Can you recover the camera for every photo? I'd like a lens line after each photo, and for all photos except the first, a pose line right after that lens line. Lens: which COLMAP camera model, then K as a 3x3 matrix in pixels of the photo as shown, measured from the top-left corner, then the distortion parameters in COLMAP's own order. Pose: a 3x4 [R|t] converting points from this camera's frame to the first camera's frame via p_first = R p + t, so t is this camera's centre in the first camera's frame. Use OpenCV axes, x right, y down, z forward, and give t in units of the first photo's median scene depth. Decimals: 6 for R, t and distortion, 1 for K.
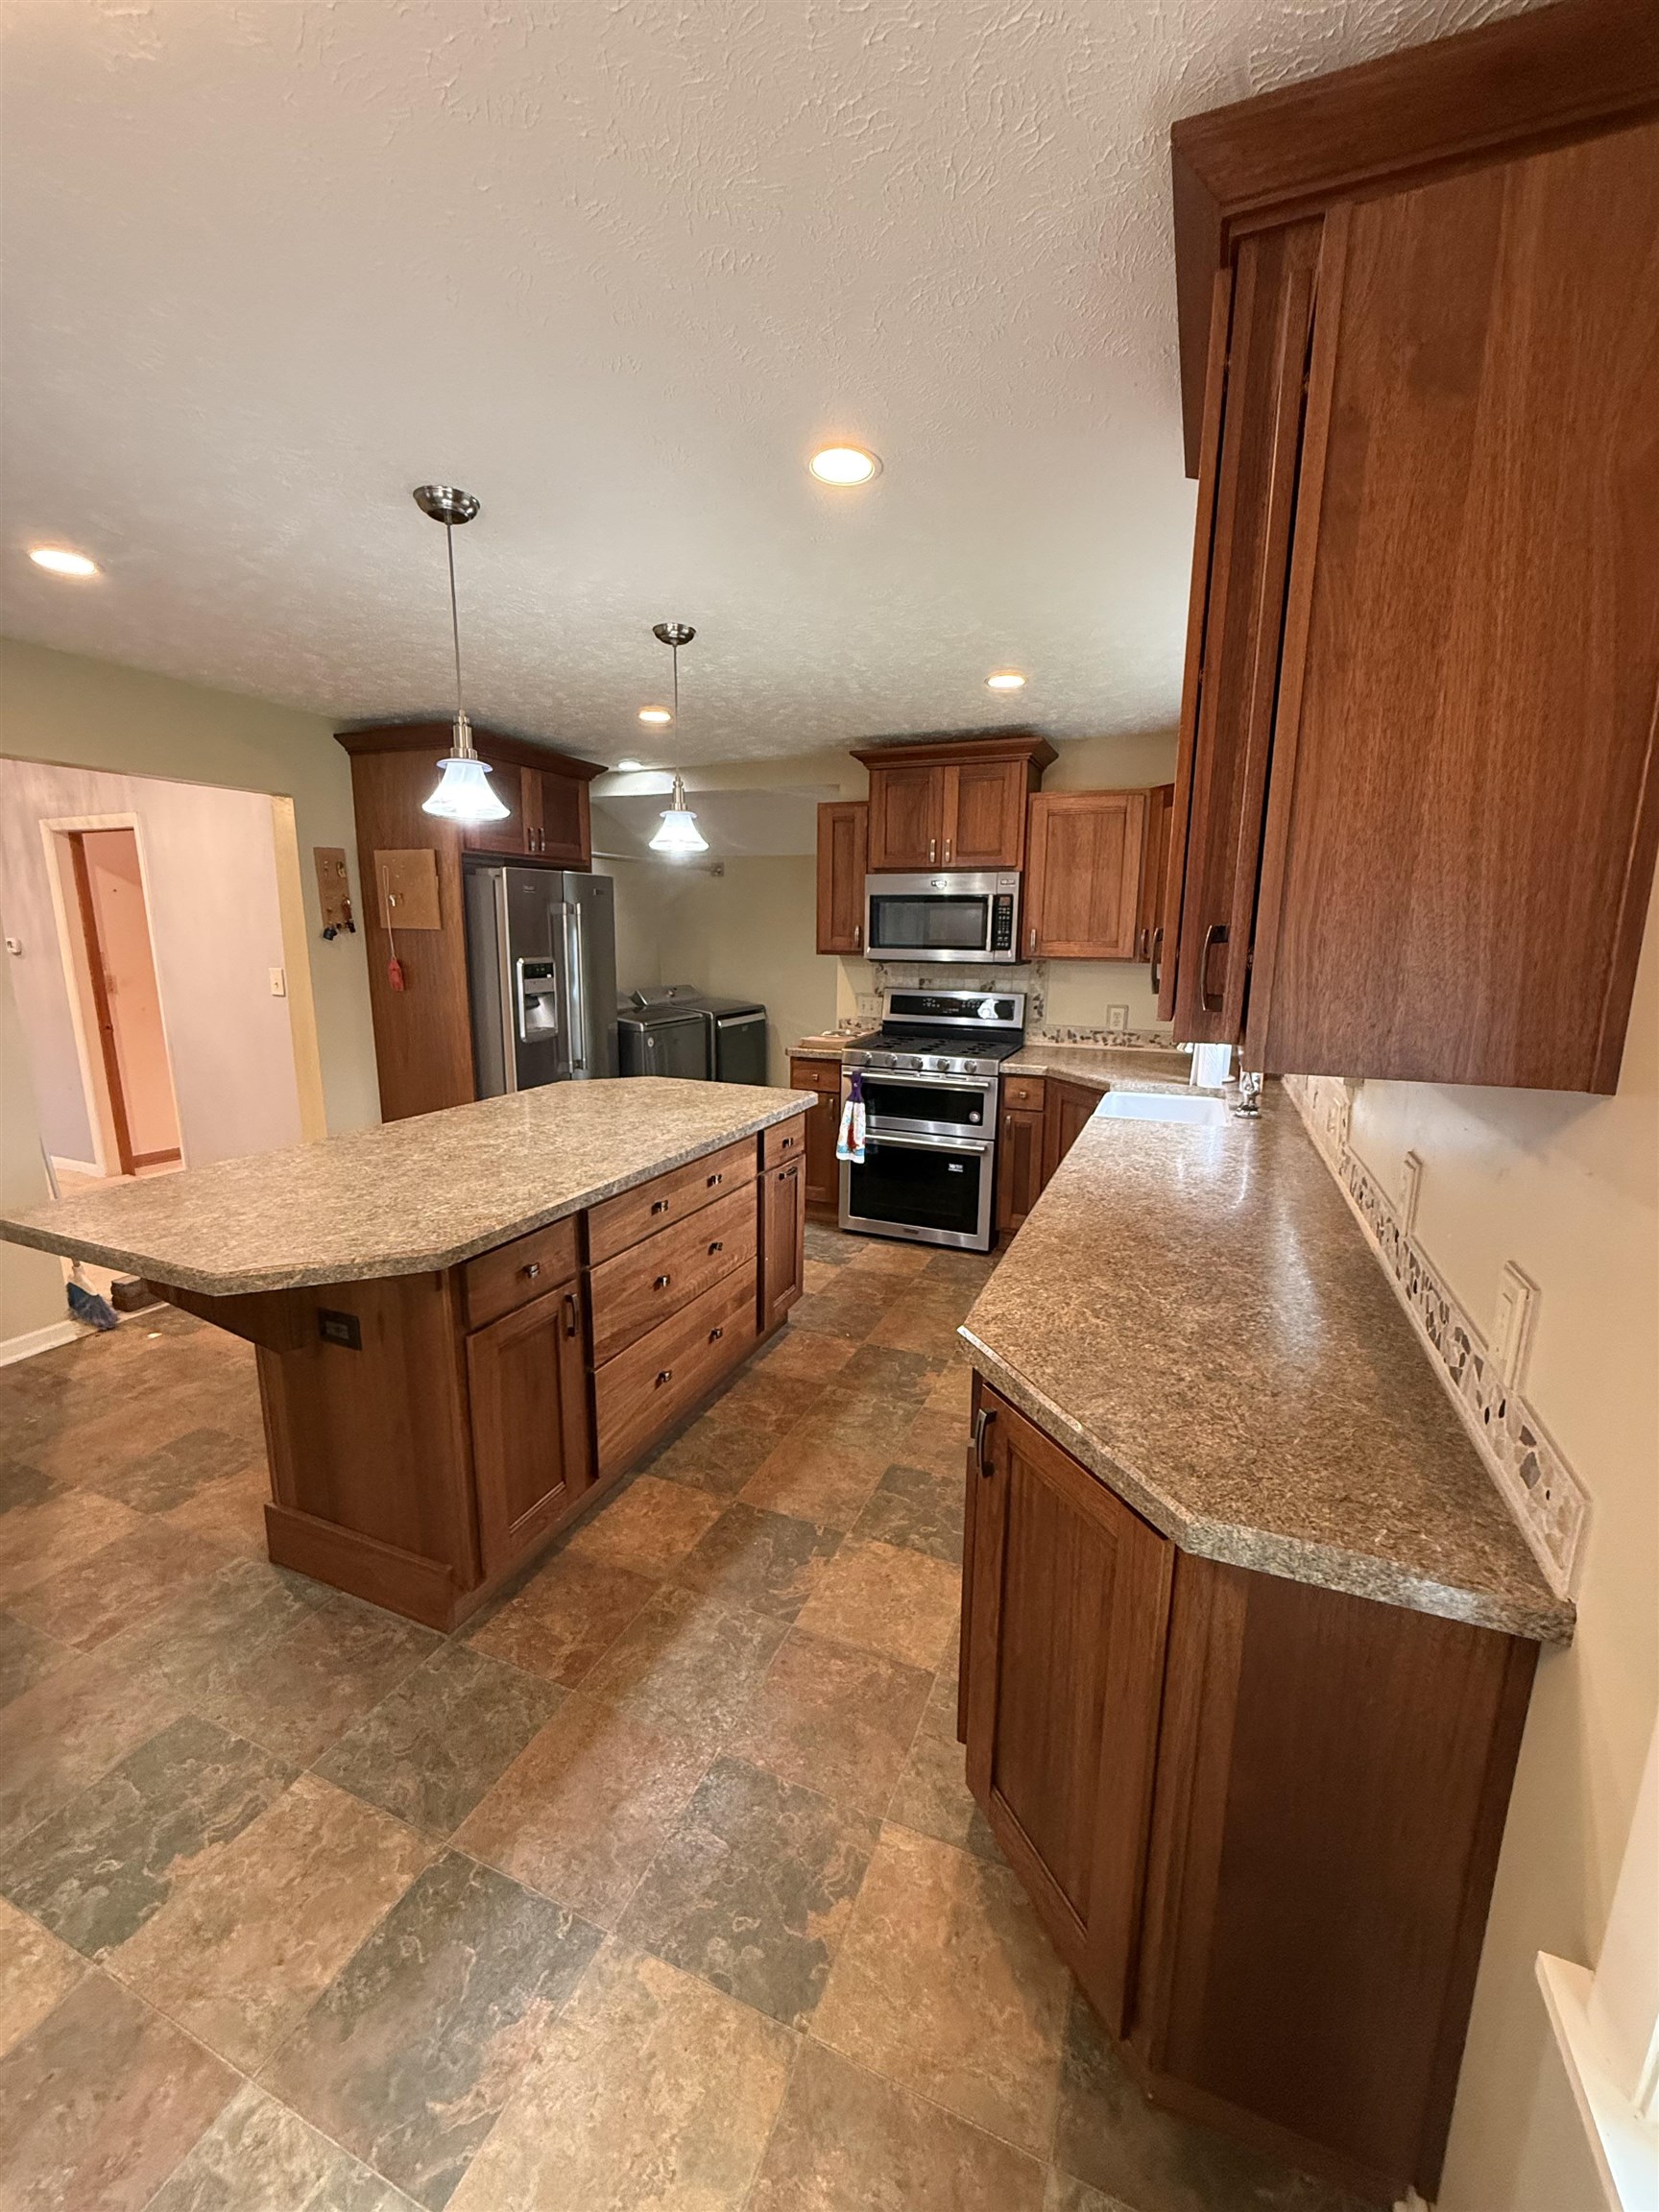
lens RADIAL K [[879.3, 0, 830.3], [0, 879.3, 1100.3], [0, 0, 1]] dist [-0.000701, -0.000018]
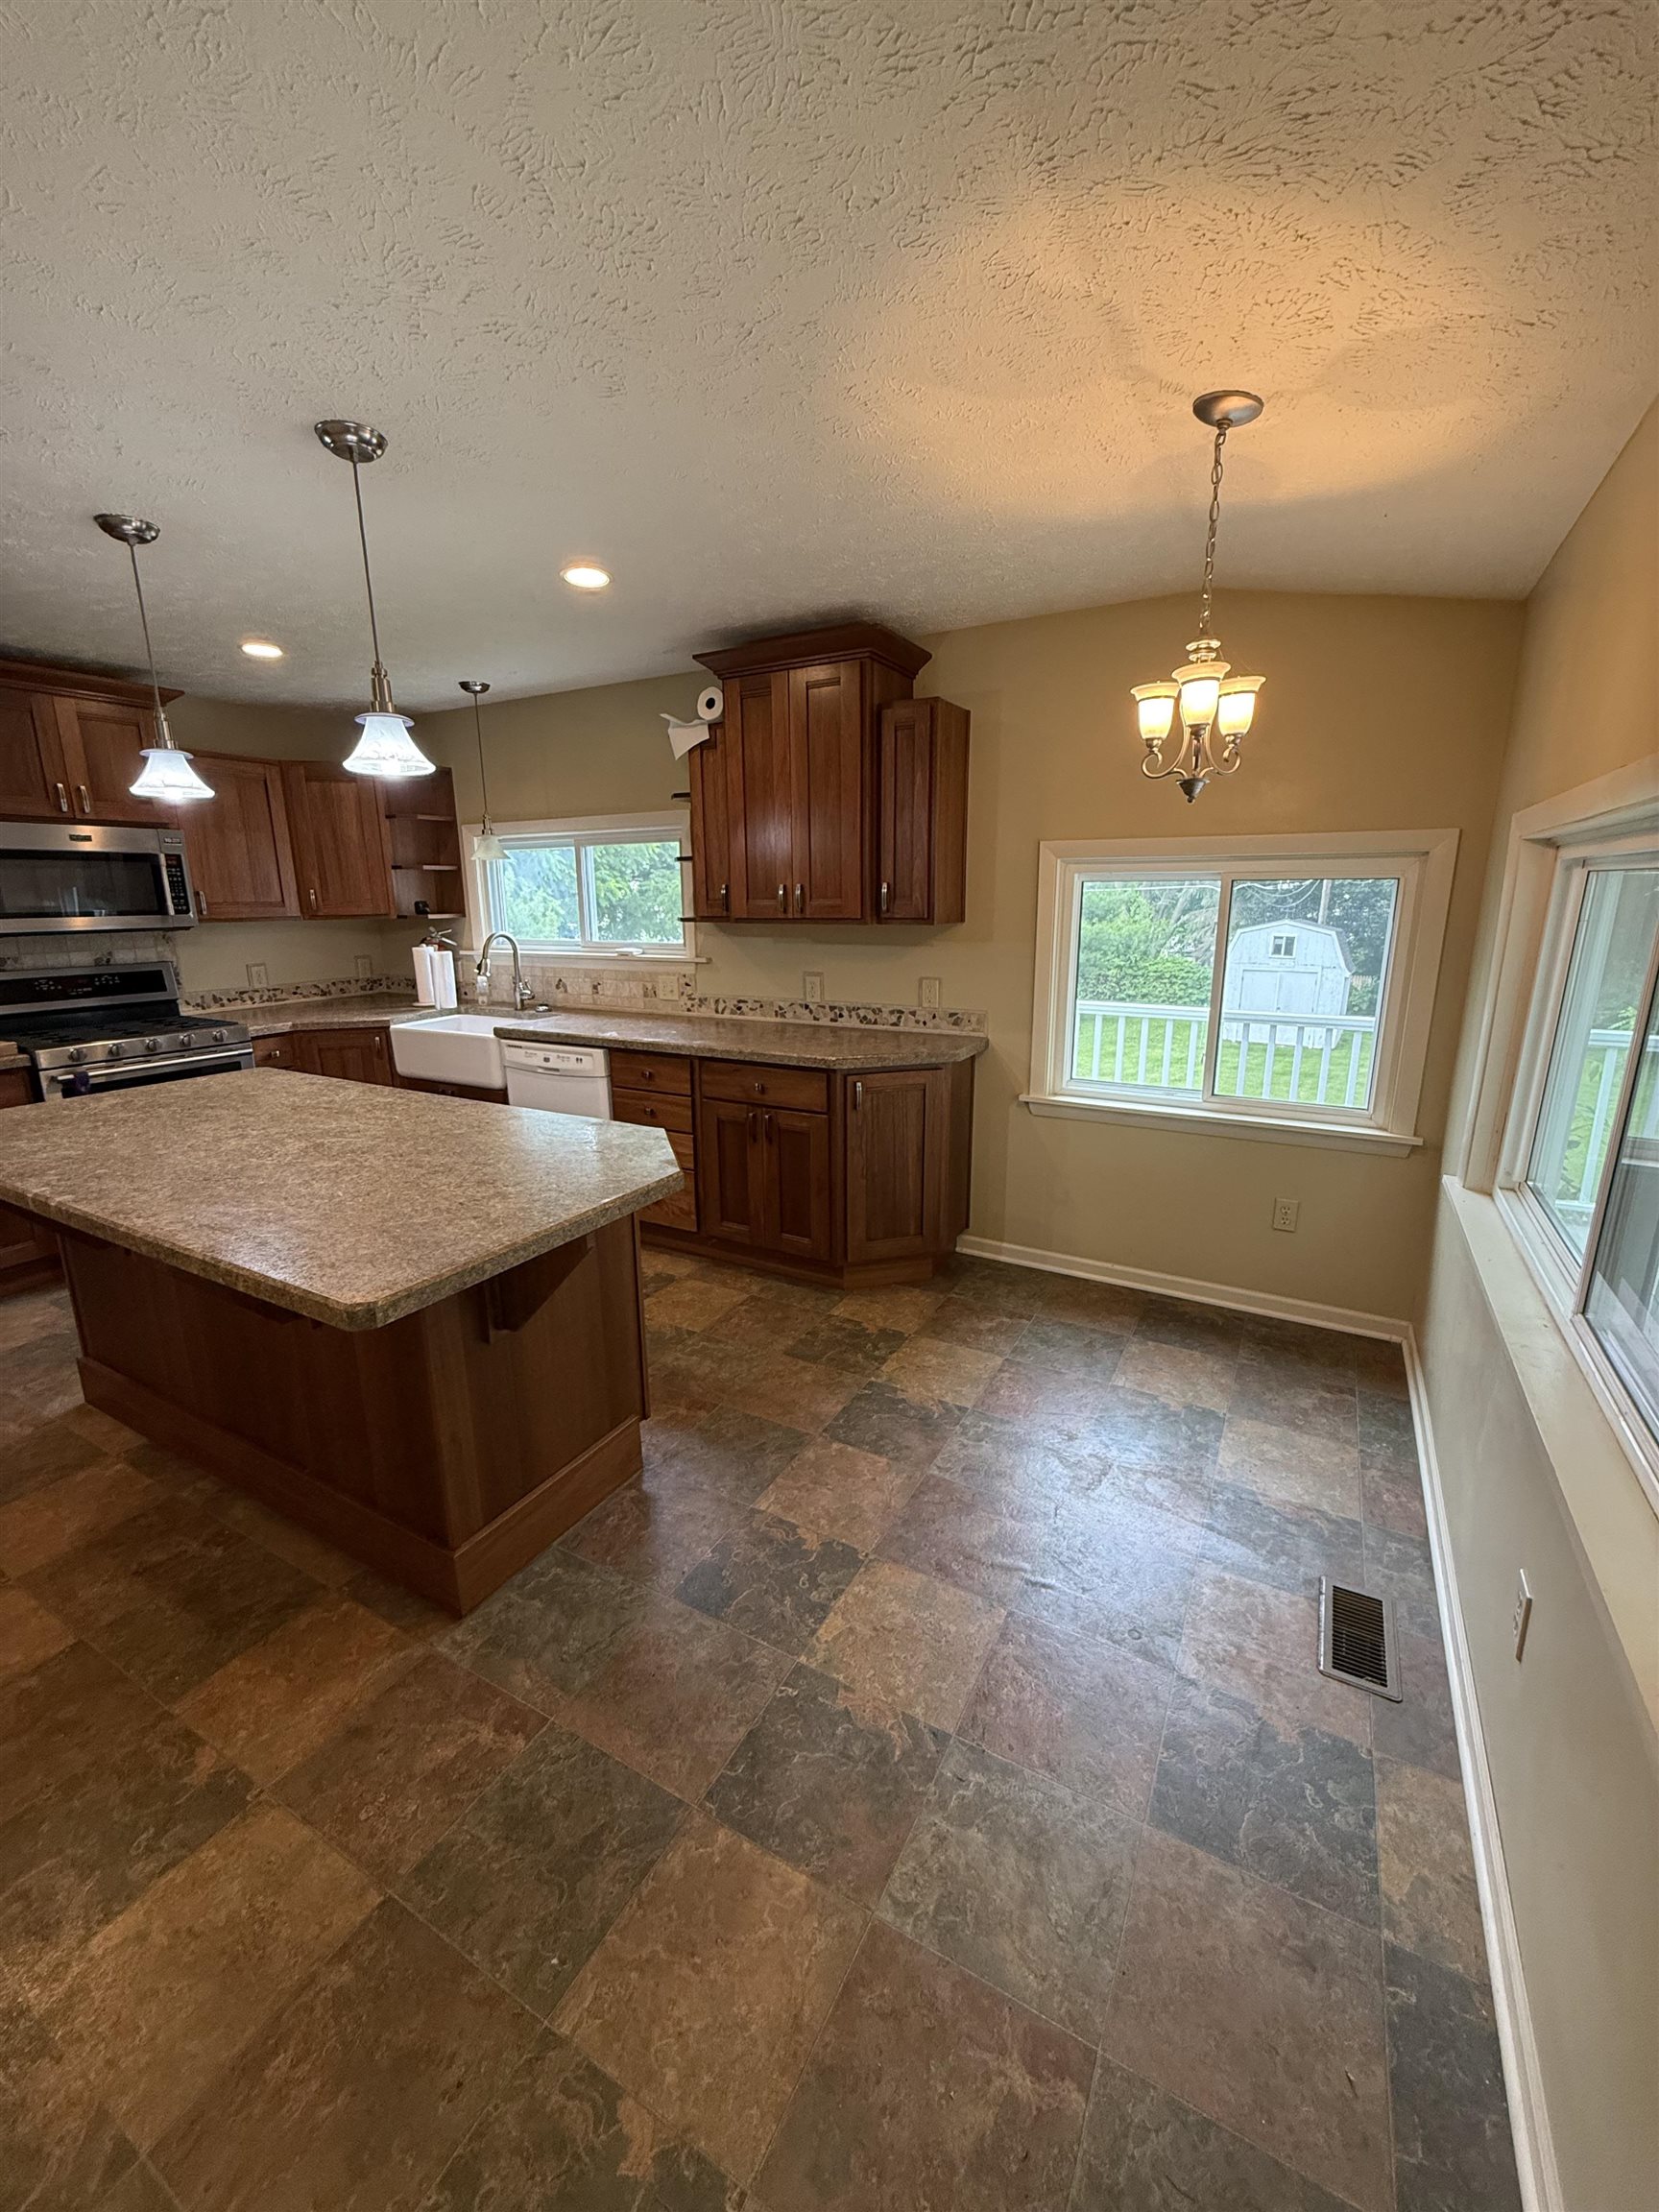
lens RADIAL K [[879.3, 0, 823.2], [0, 879.3, 1100.0], [0, 0, 1]] dist [-0.000701, -0.000018]
pose [[0.115876, -0.241803, 0.963382, -0.676013], [0.200826, 0.955587, 0.215691, -0.045676], [-0.972750, 0.168478, 0.159290, 0.216822]]
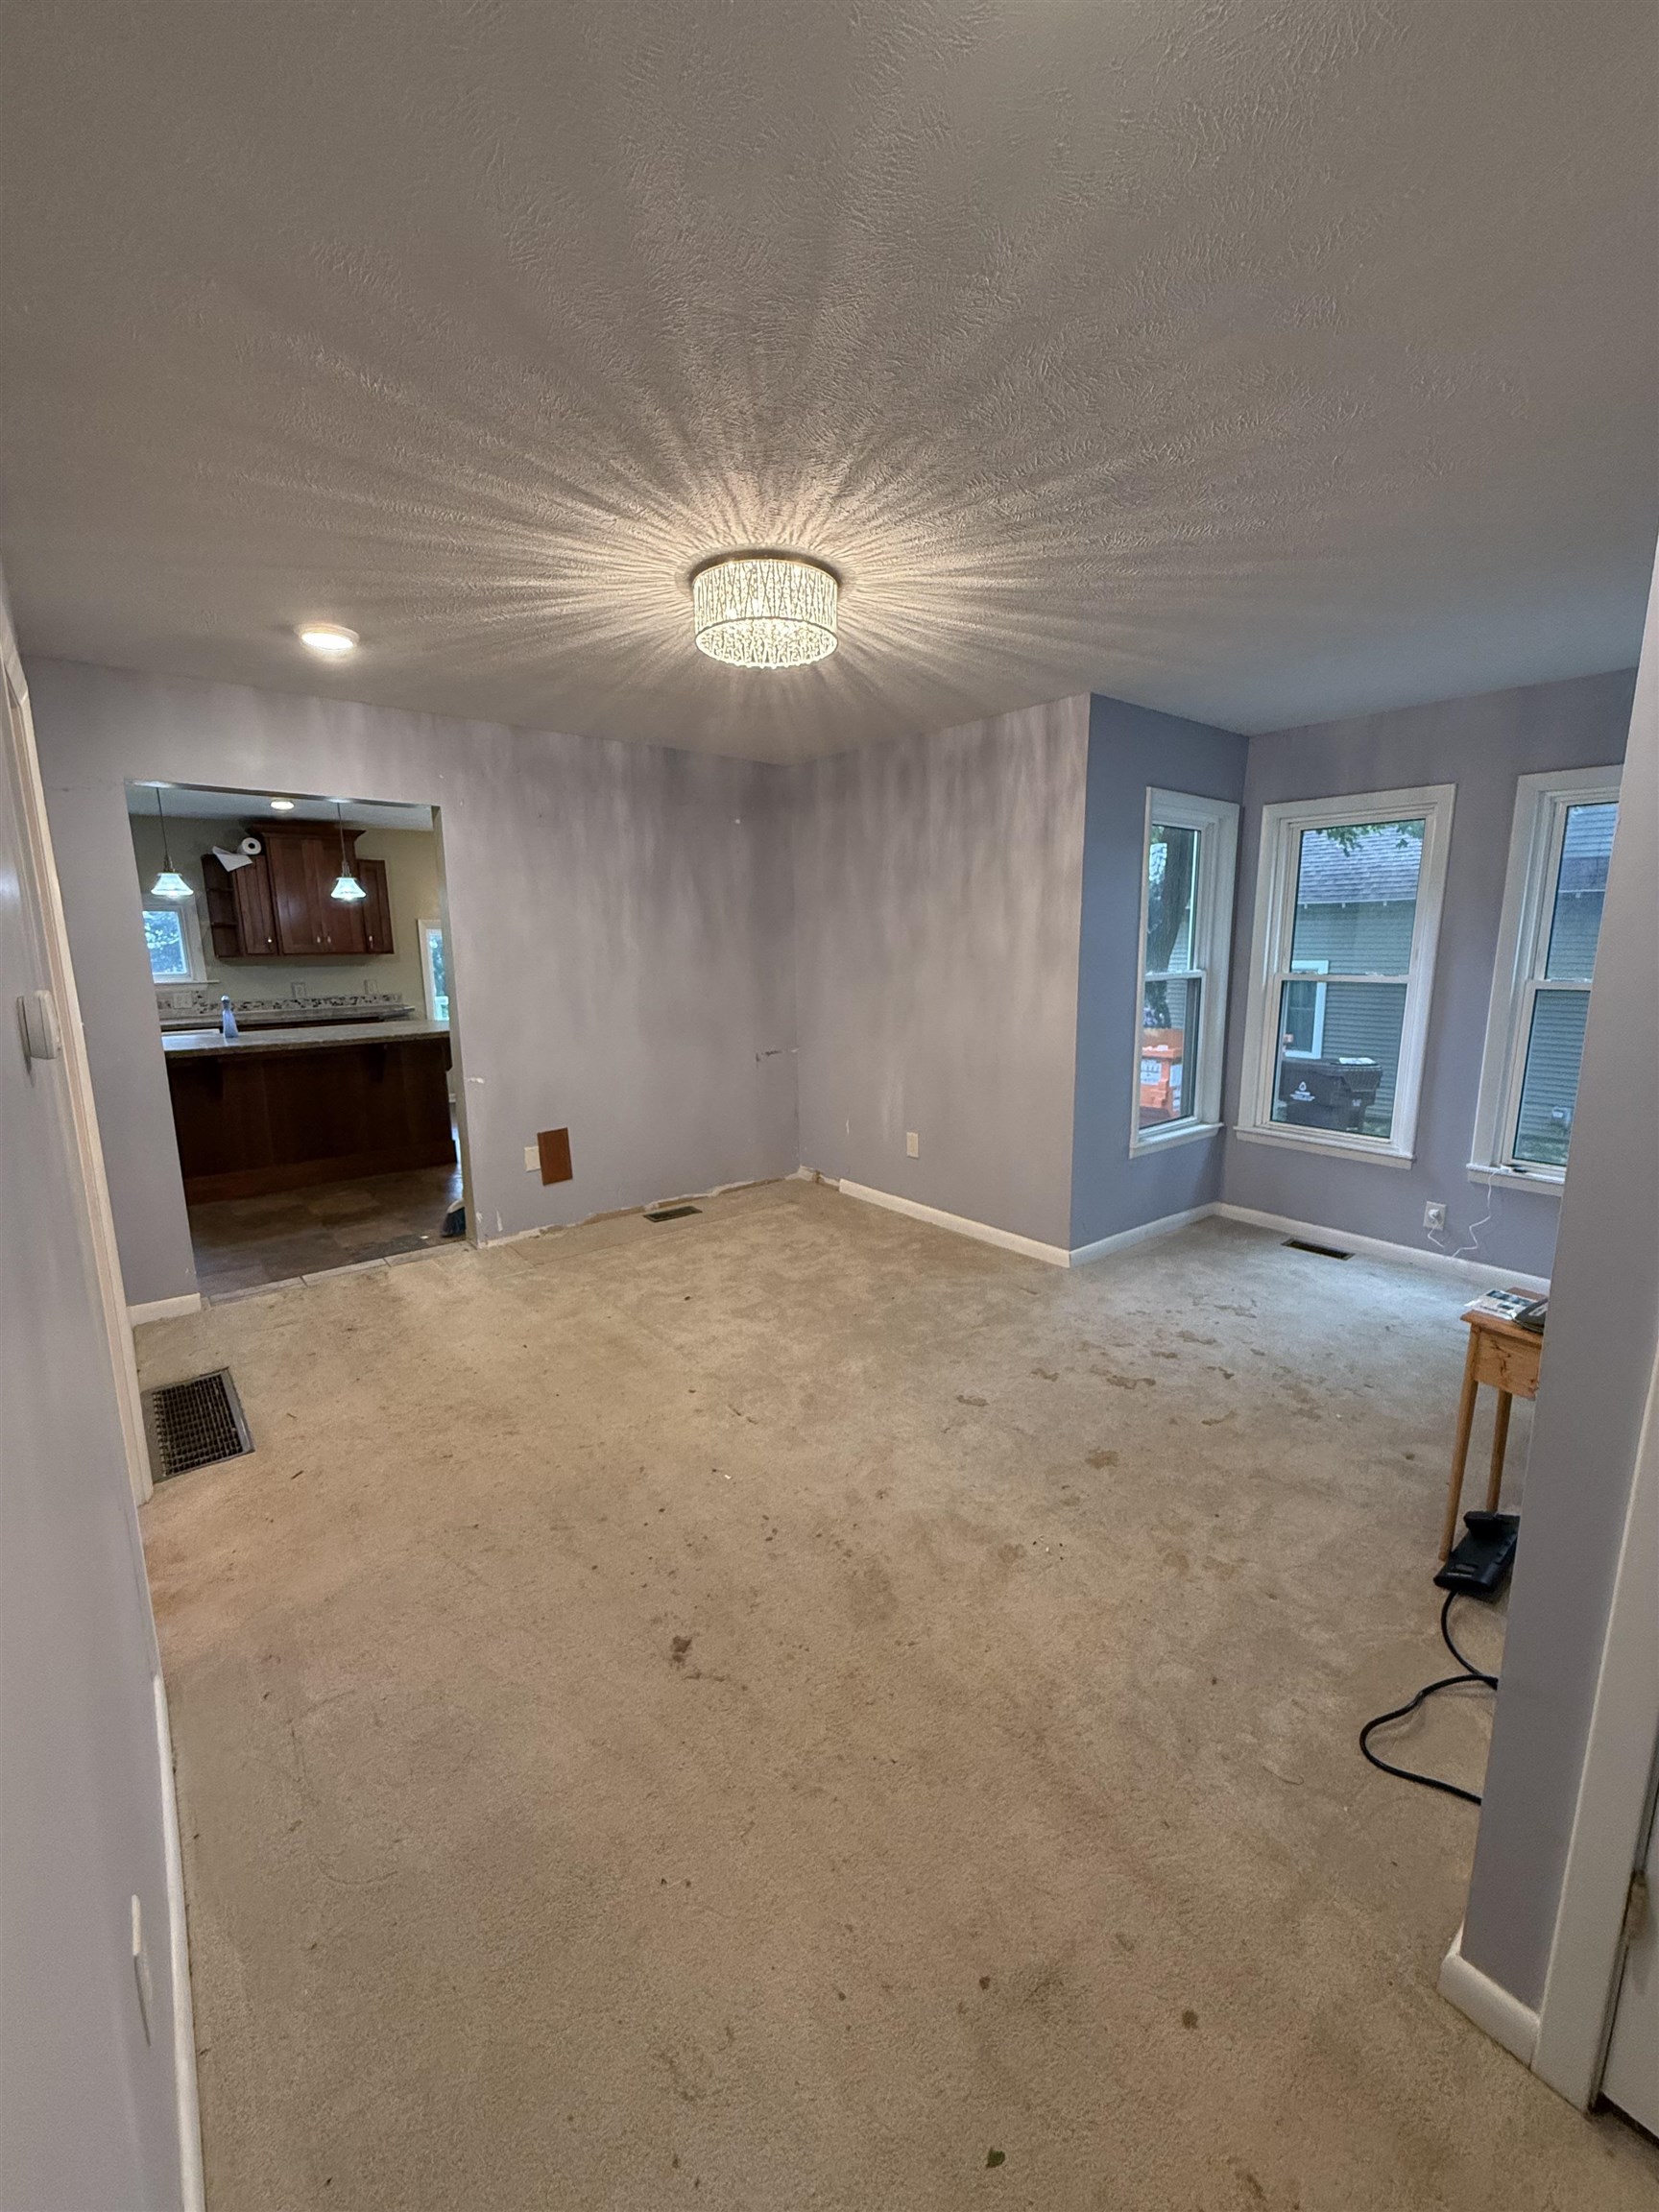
lens RADIAL K [[879.3, 0, 829.4], [0, 879.3, 1101.8], [0, 0, 1]] dist [-0.000701, -0.000018]
pose [[-0.885575, -0.083326, 0.456961, -1.529346], [0.094350, 0.931001, 0.352612, -0.275871], [-0.454813, 0.355379, -0.816609, 1.392141]]
